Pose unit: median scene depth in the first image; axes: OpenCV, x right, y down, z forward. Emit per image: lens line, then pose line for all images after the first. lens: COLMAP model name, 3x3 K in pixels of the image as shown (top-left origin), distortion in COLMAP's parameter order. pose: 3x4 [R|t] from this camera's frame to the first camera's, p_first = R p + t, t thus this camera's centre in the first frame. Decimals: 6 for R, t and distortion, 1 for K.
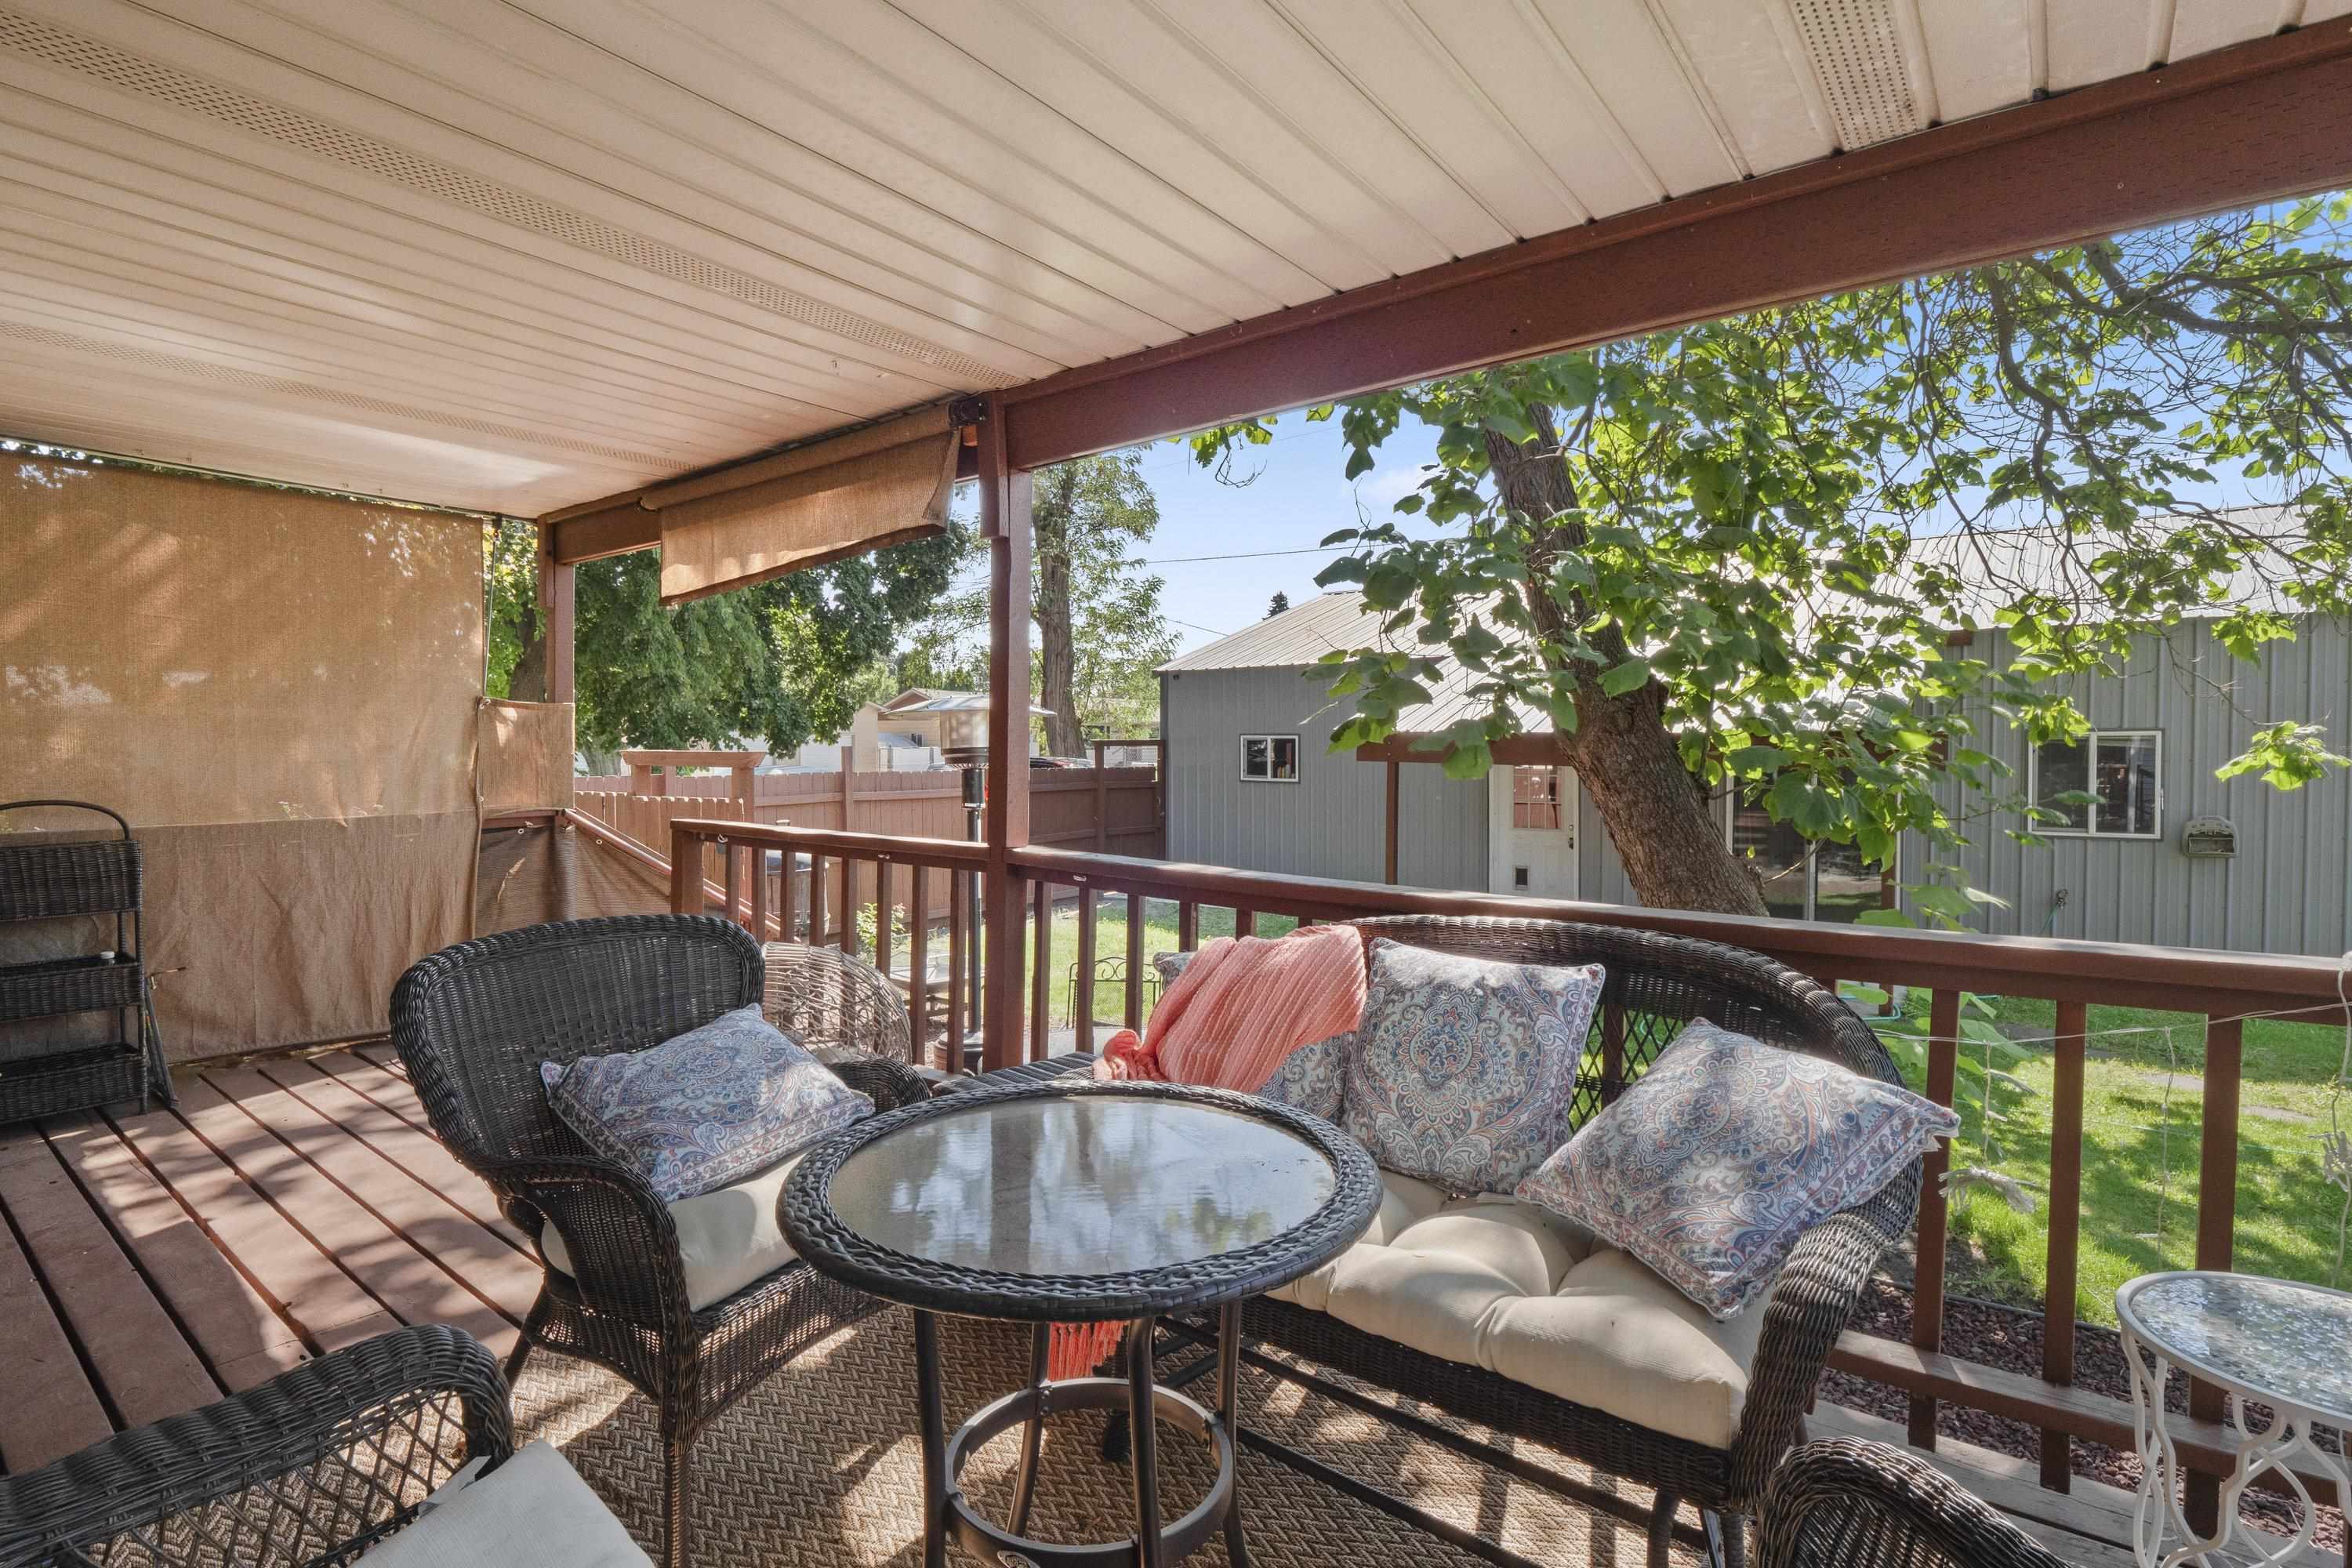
lens RADIAL K [[1169.8, 0, 1176.0], [0, 1169.8, 784.0], [0, 0, 1]] dist [0.000373, 0.000049]
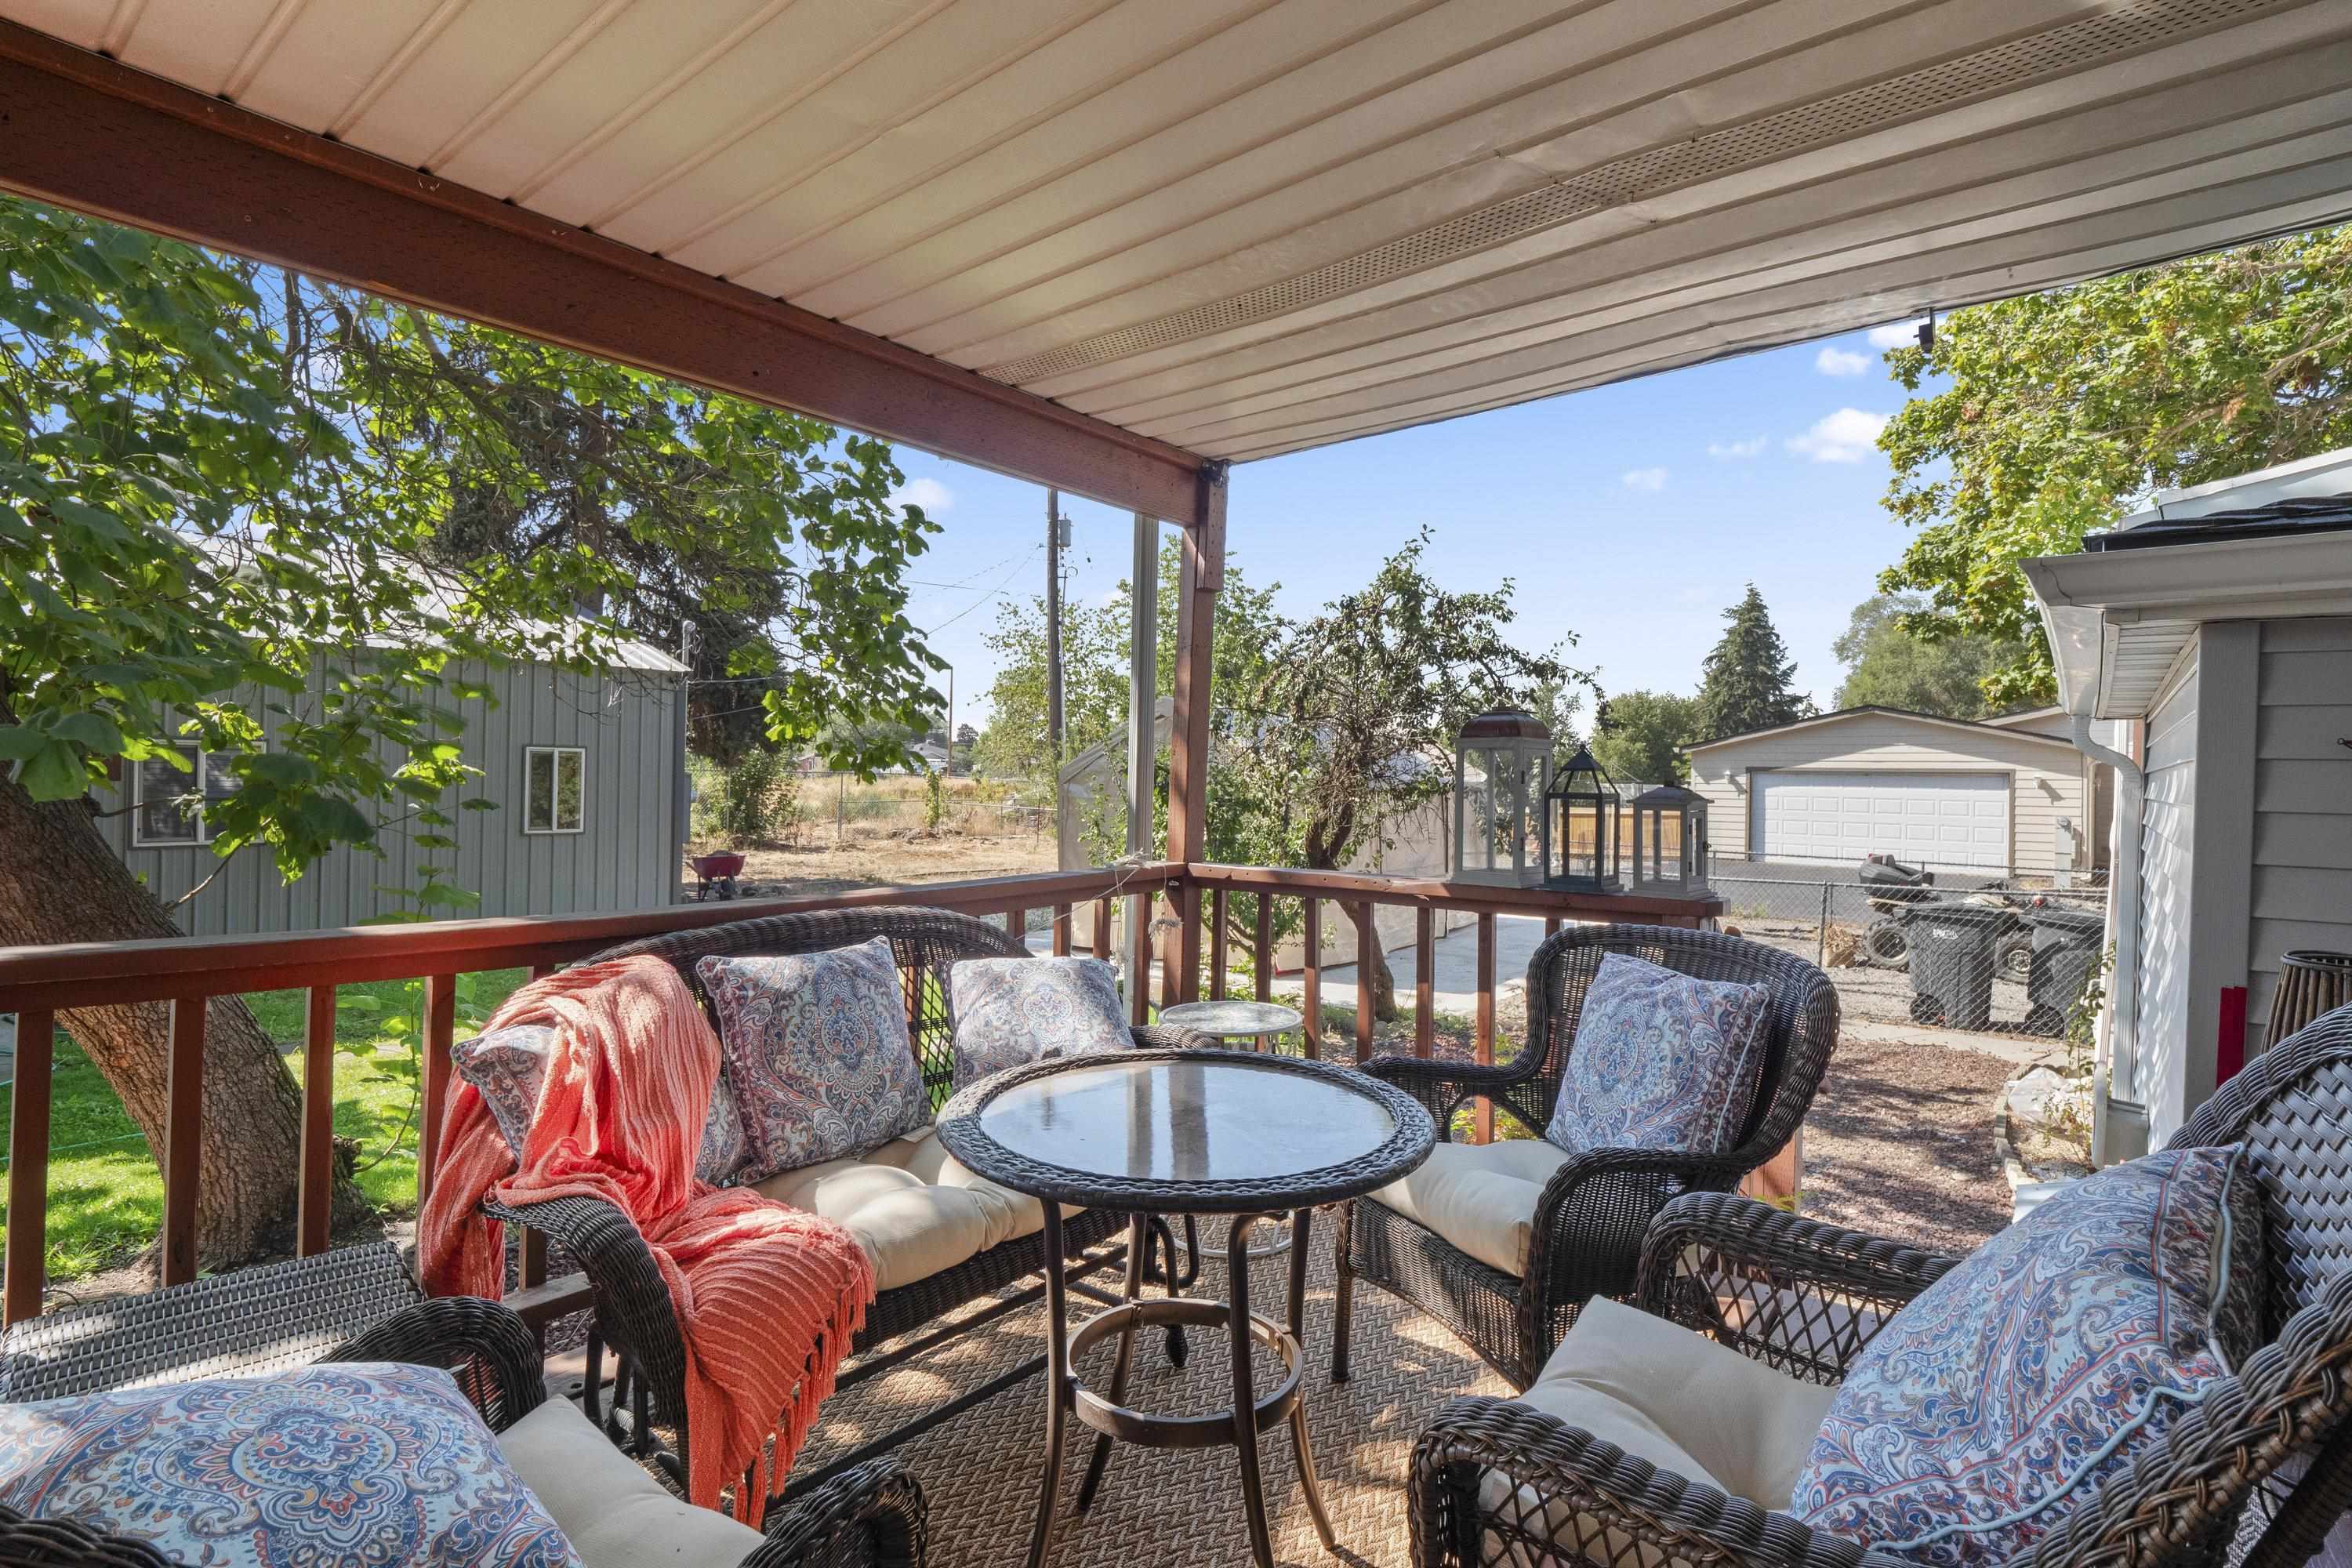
lens RADIAL K [[1169.8, 0, 1176.0], [0, 1169.8, 784.0], [0, 0, 1]] dist [0.000373, 0.000049]
pose [[0.035531, -0.002246, 0.999366, -0.417166], [0.008515, 0.999962, 0.001945, -0.003759], [-0.999332, 0.008440, 0.035549, 0.307507]]
